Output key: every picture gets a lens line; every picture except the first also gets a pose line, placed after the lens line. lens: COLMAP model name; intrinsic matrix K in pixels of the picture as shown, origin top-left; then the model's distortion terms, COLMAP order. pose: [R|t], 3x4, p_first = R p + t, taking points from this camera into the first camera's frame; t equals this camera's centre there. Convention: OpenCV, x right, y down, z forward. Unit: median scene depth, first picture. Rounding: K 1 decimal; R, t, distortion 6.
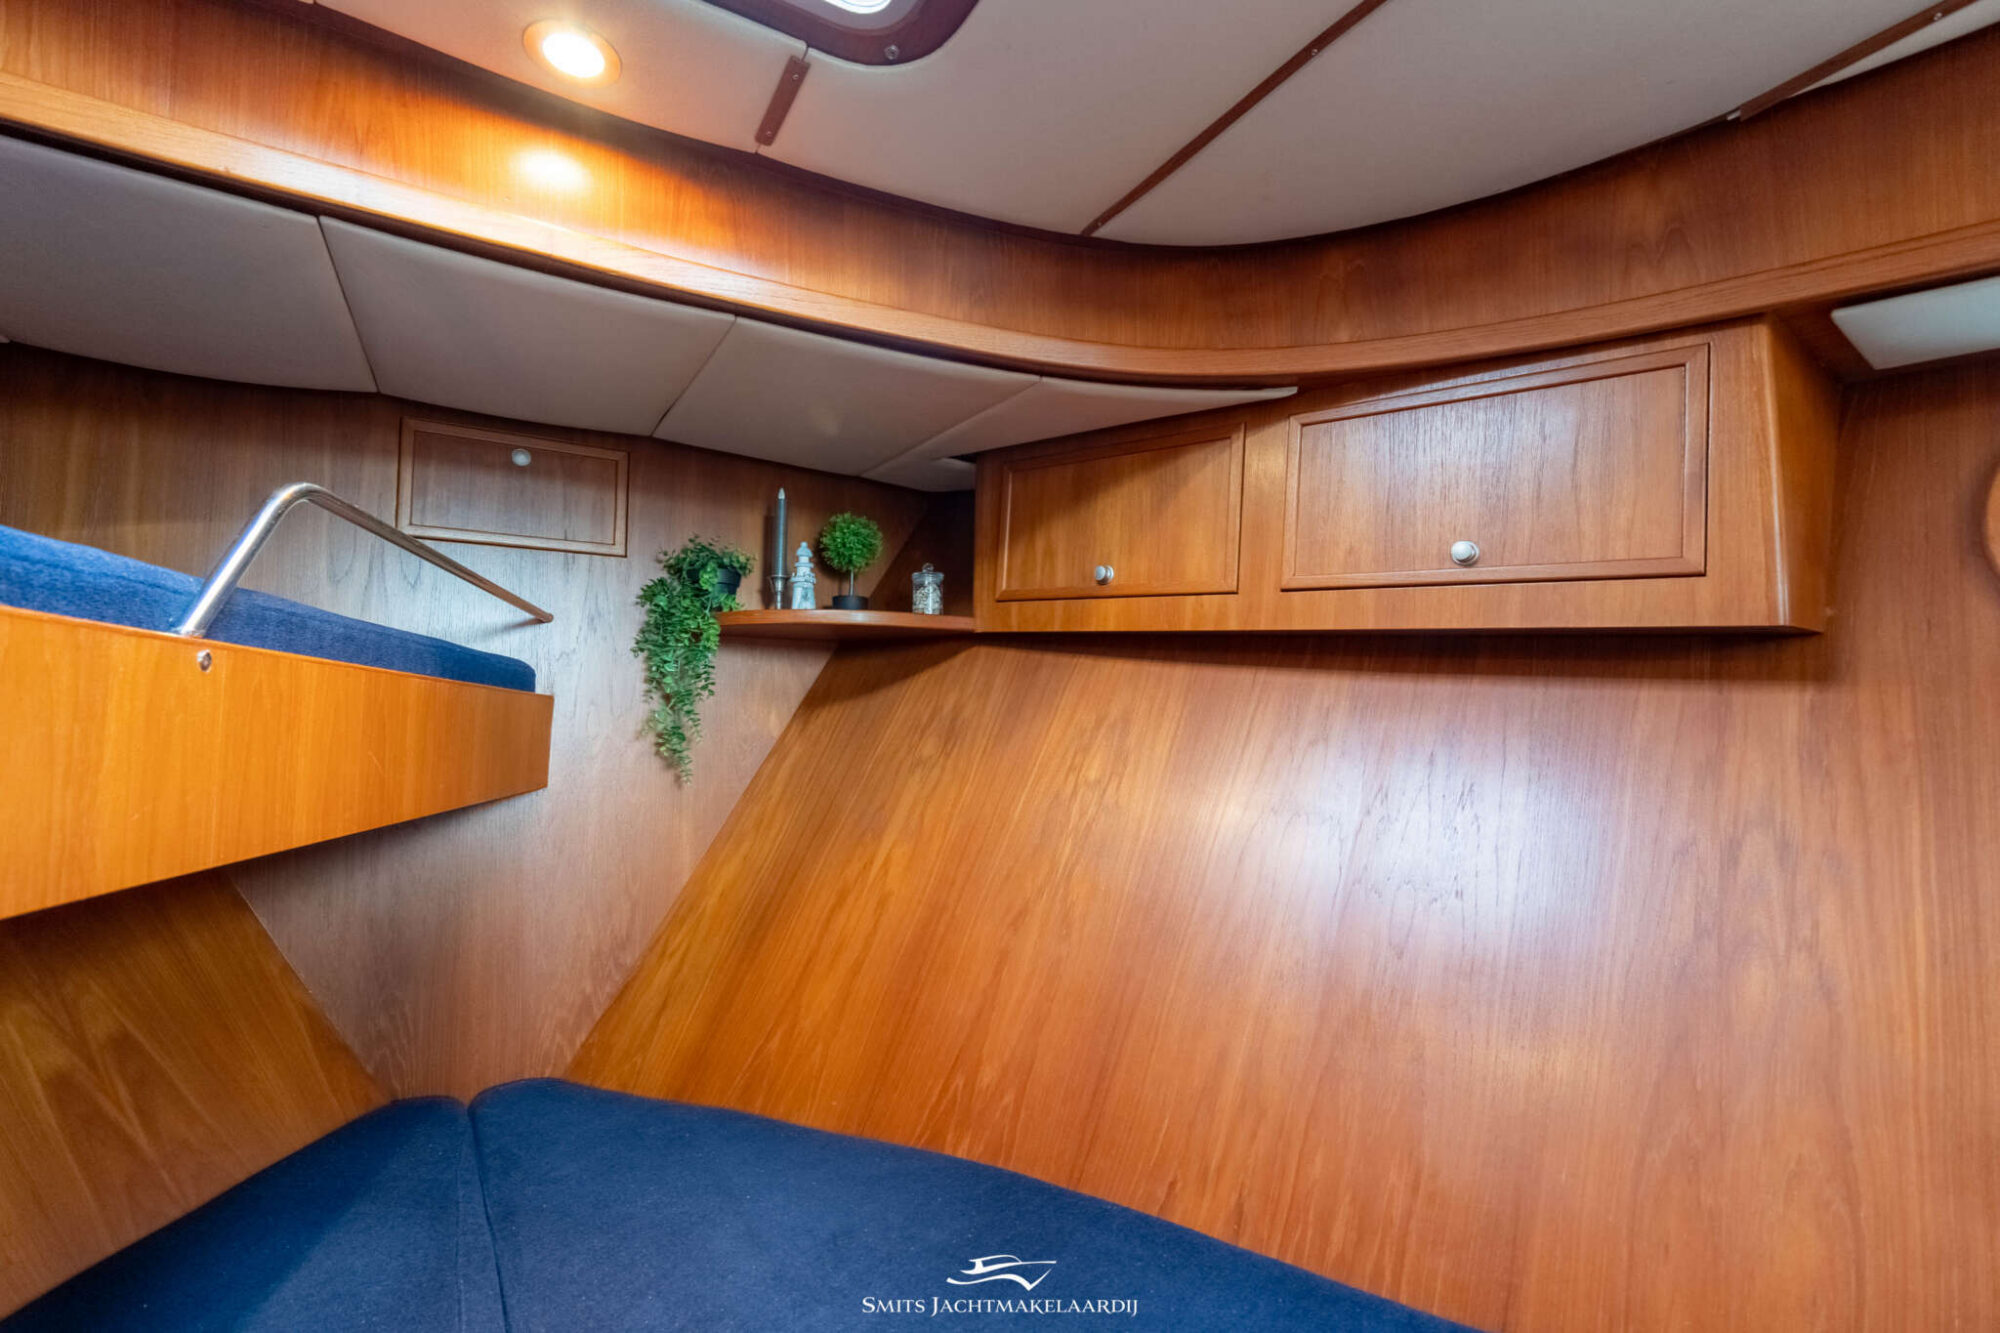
lens RADIAL K [[890.1, 0, 996.8], [0, 890.1, 669.2], [0, 0, 1]] dist [-0.002610, -0.000345]
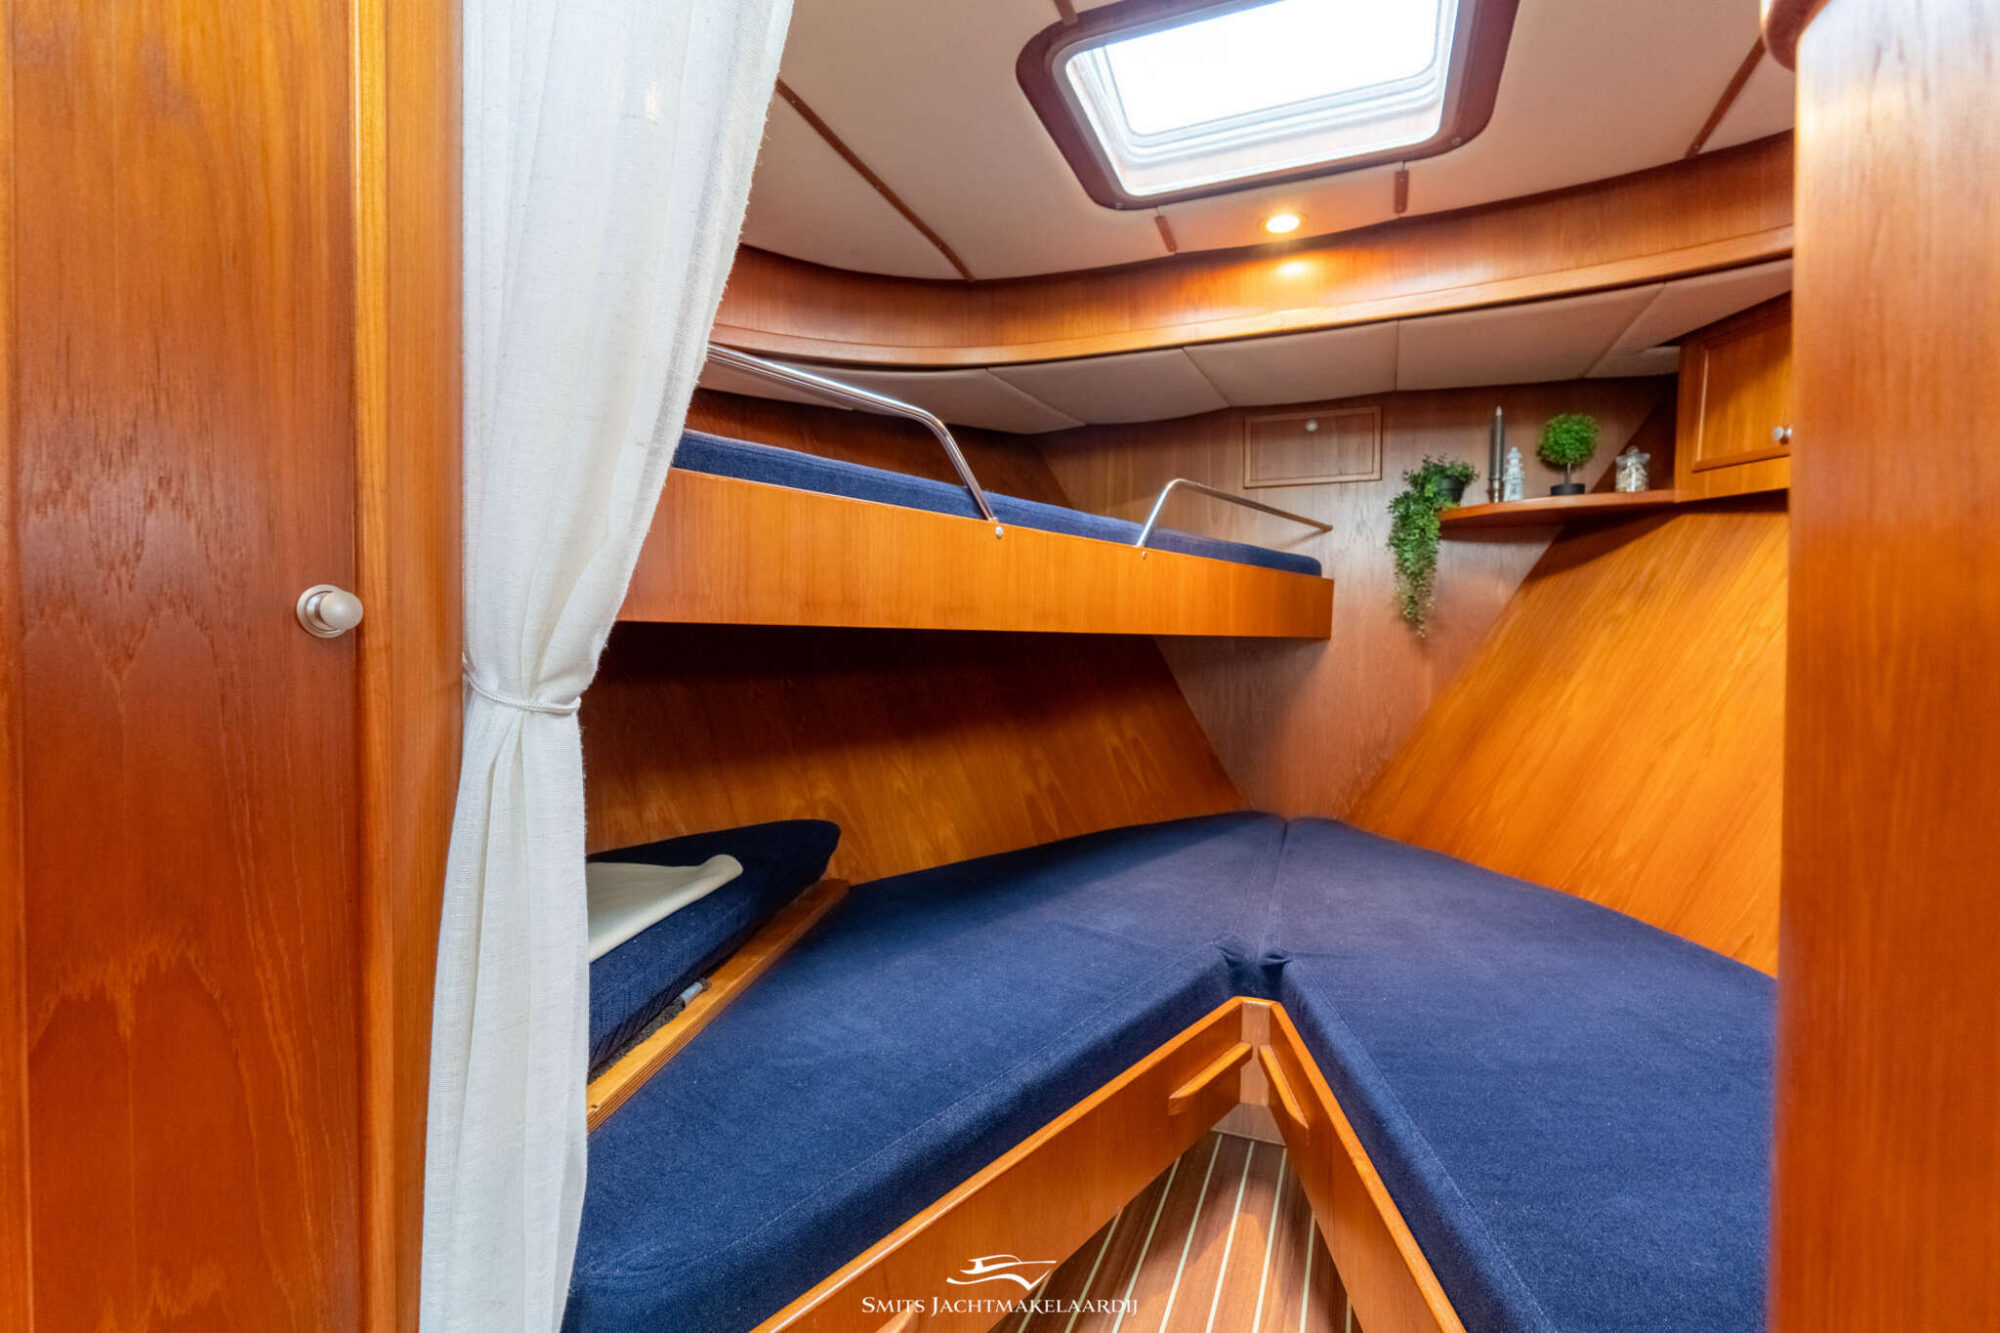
lens RADIAL K [[881.7, 0, 999.6], [0, 881.7, 664.4], [0, 0, 1]] dist [-0.002836, -0.000489]
pose [[0.588765, 0.022193, -0.807999, 0.395745], [0.051957, 0.996517, 0.065230, 0.047596], [0.806632, -0.080386, 0.585562, -0.367963]]
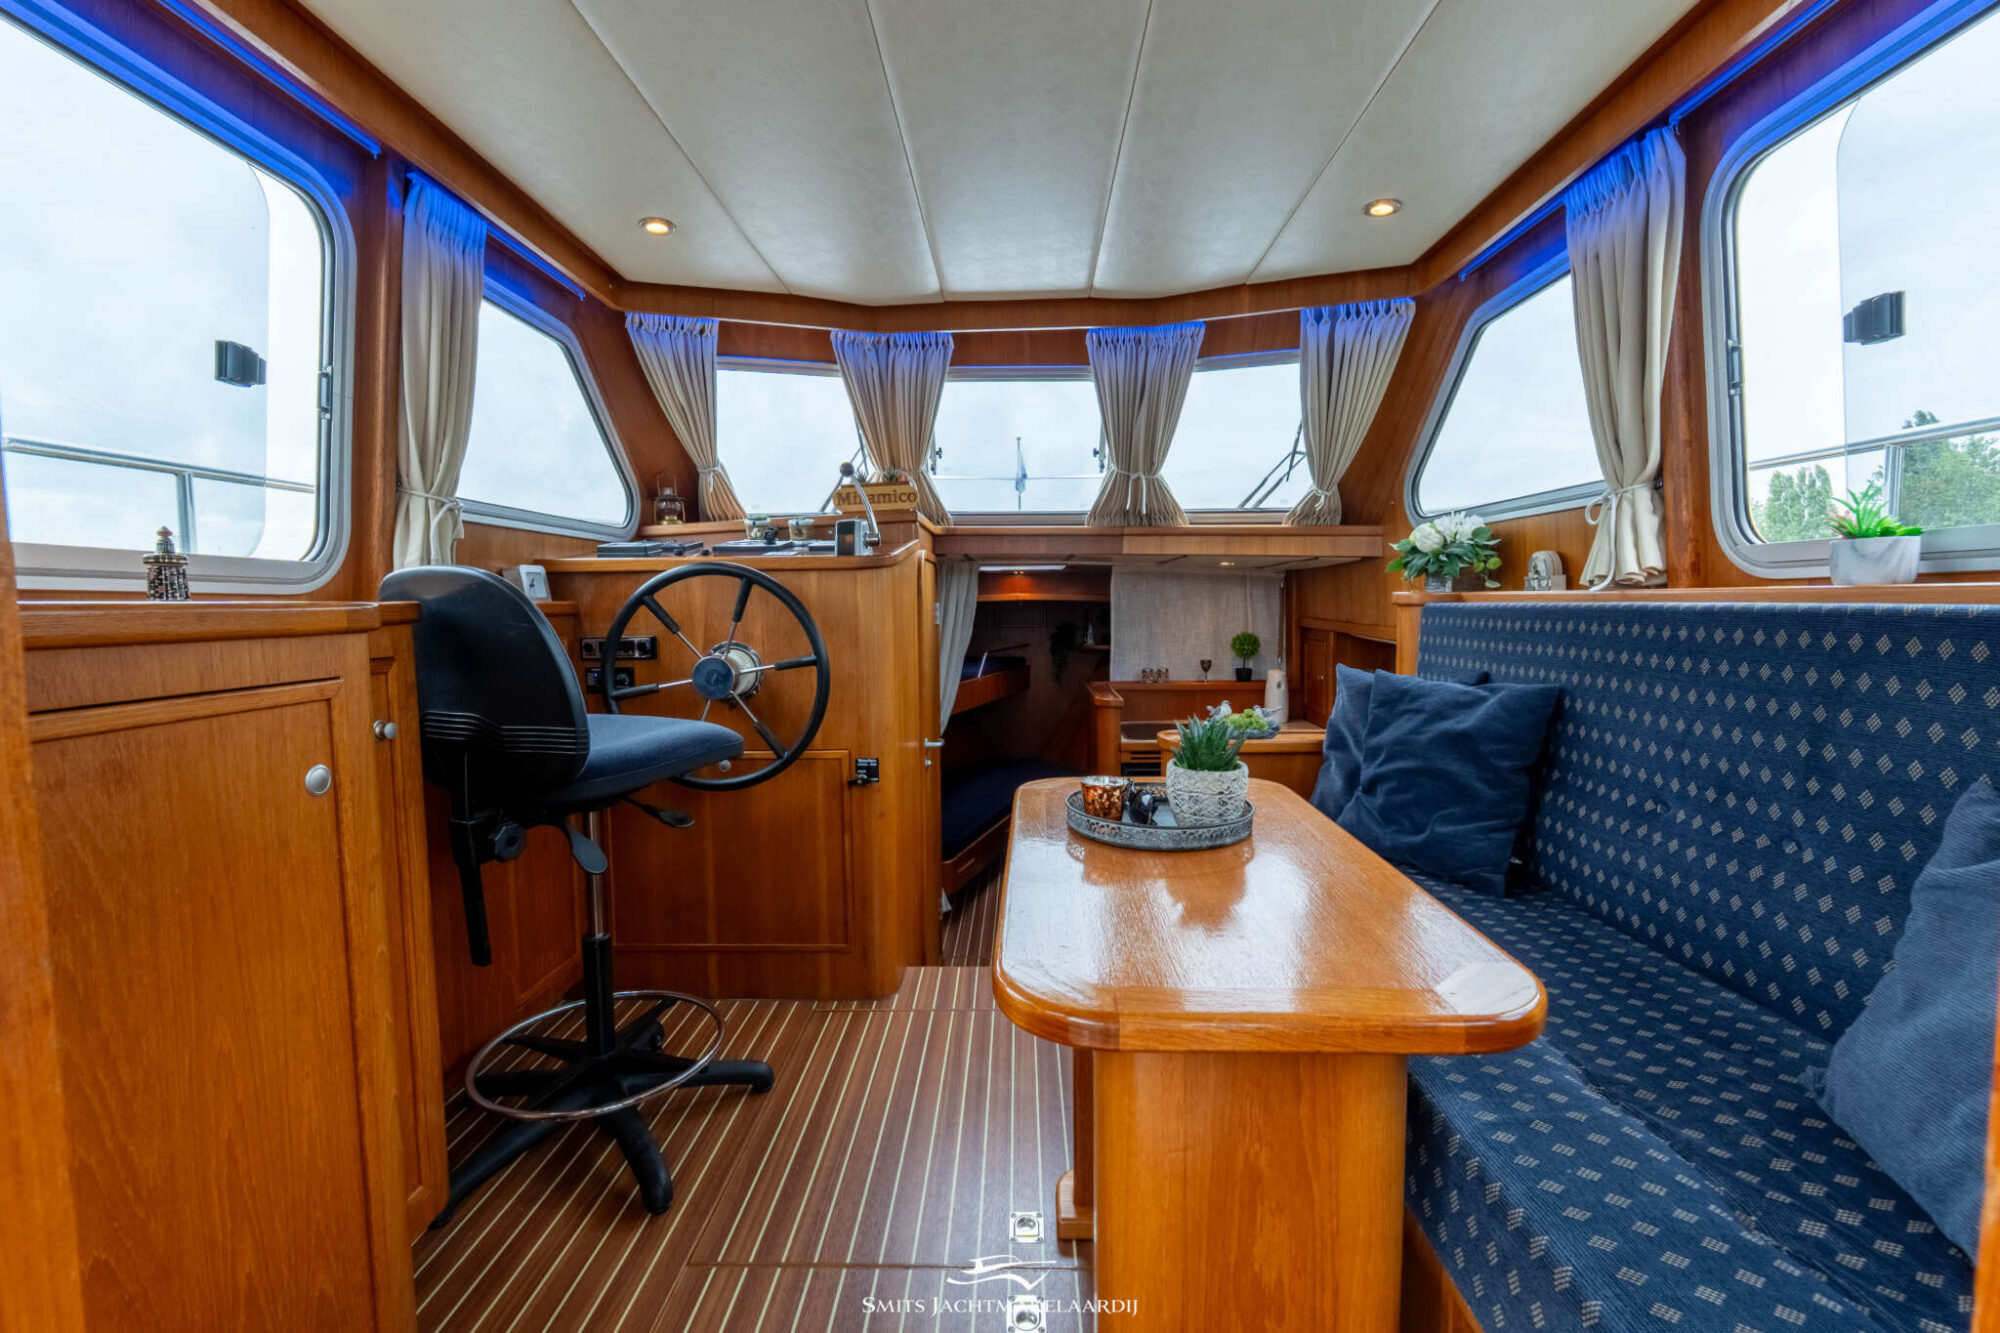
lens RADIAL K [[839.9, 0, 998.3], [0, 839.9, 661.7], [0, 0, 1]] dist [-0.004164, -0.000827]
pose [[0.838196, 0.035103, -0.544238, 1.410265], [0.045304, 0.989995, 0.133629, -0.486945], [0.543484, -0.136664, 0.828220, -2.157595]]
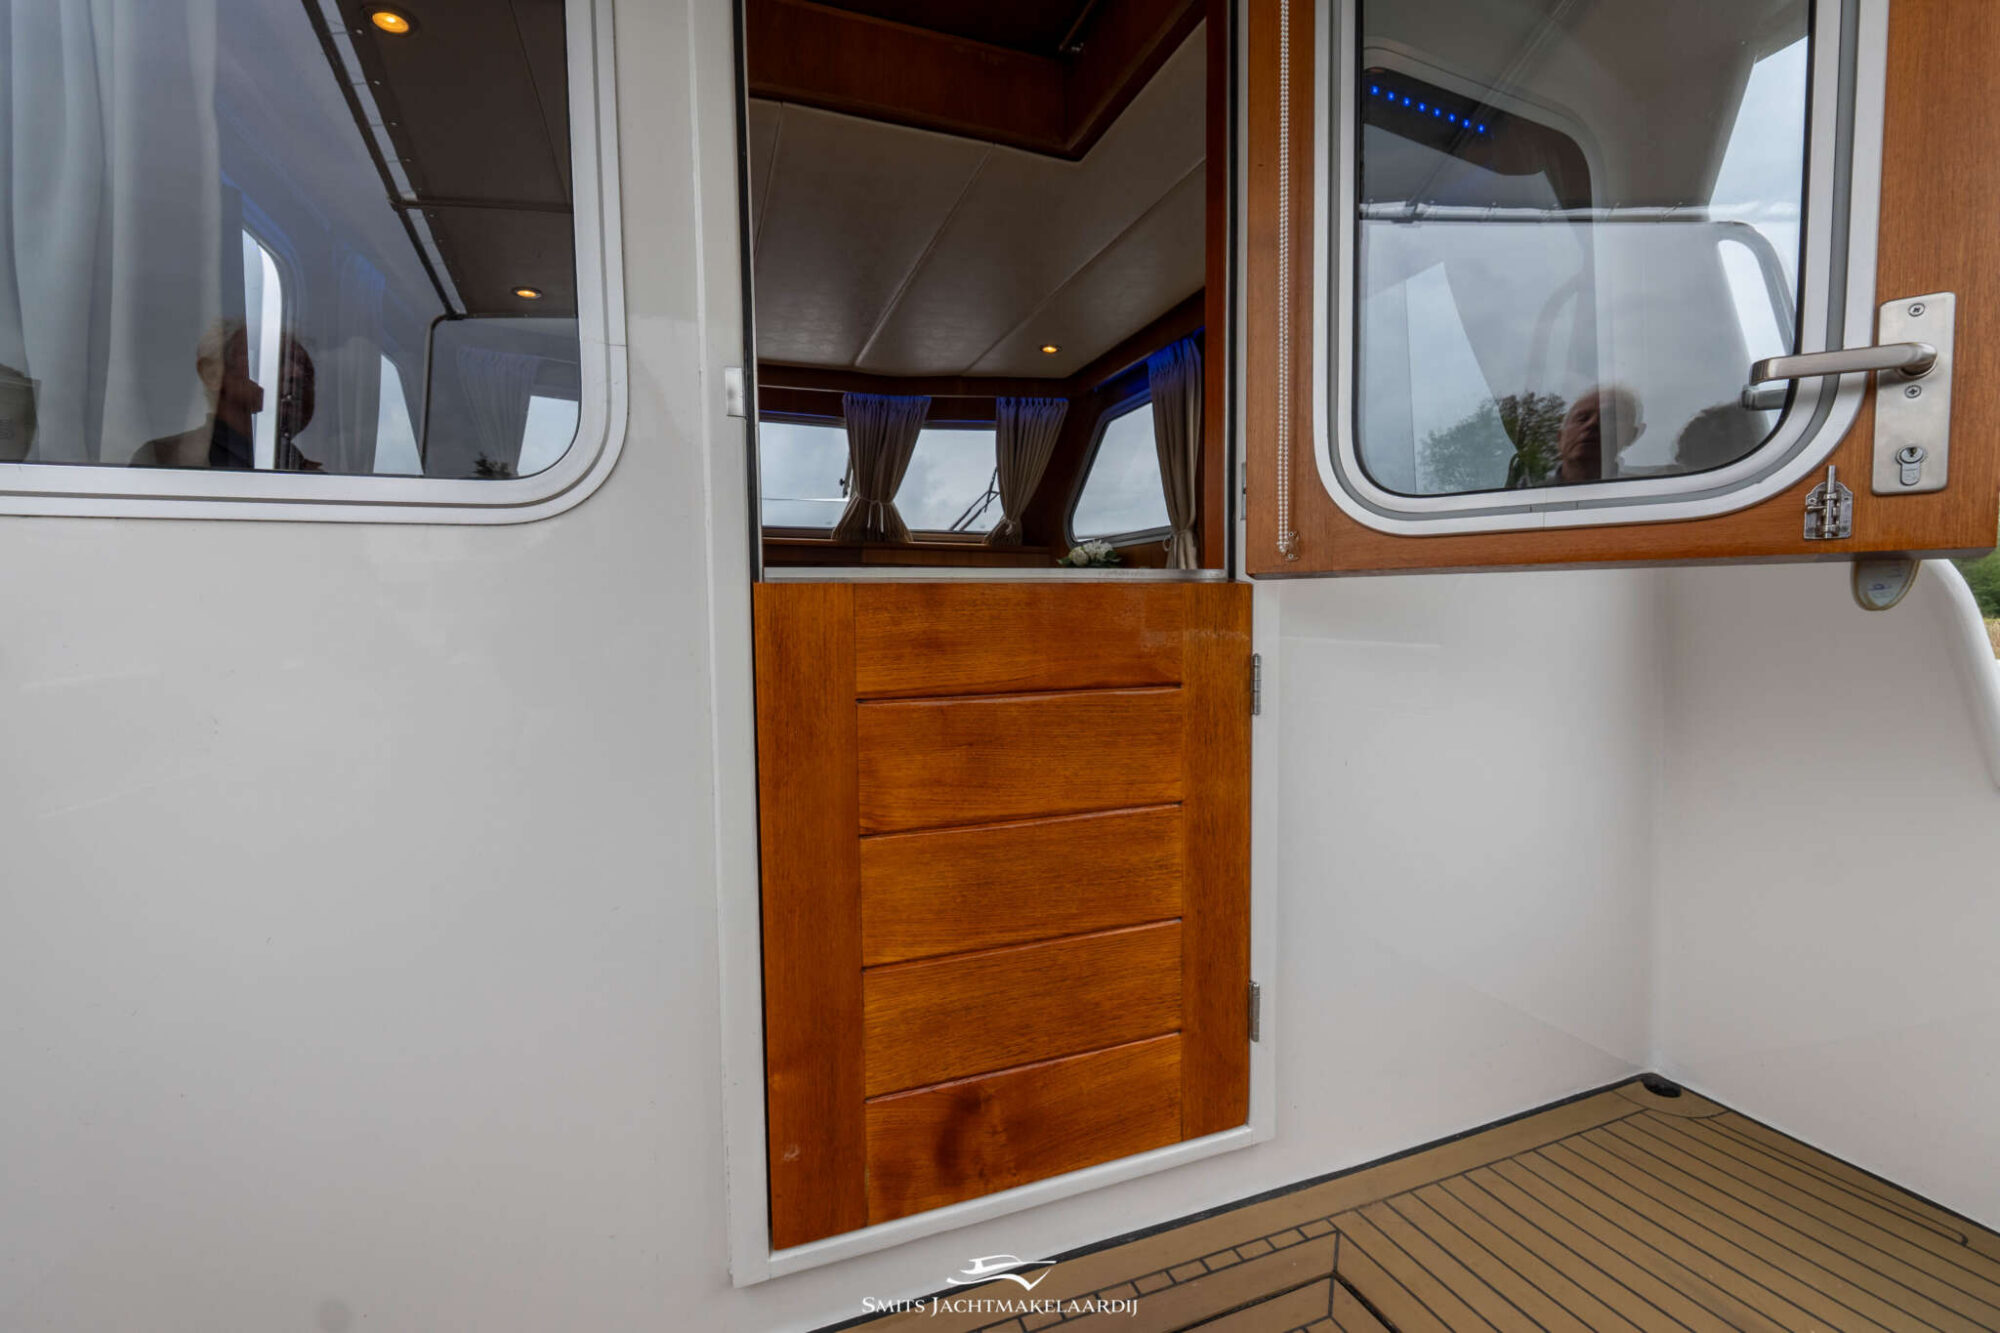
lens RADIAL K [[839.9, 0, 998.3], [0, 839.9, 661.7], [0, 0, 1]] dist [-0.004164, -0.000827]
pose [[0.981072, 0.005851, -0.193557, 1.452930], [0.020981, 0.990448, 0.136284, -0.501708], [0.192505, -0.137766, 0.971577, -2.730149]]
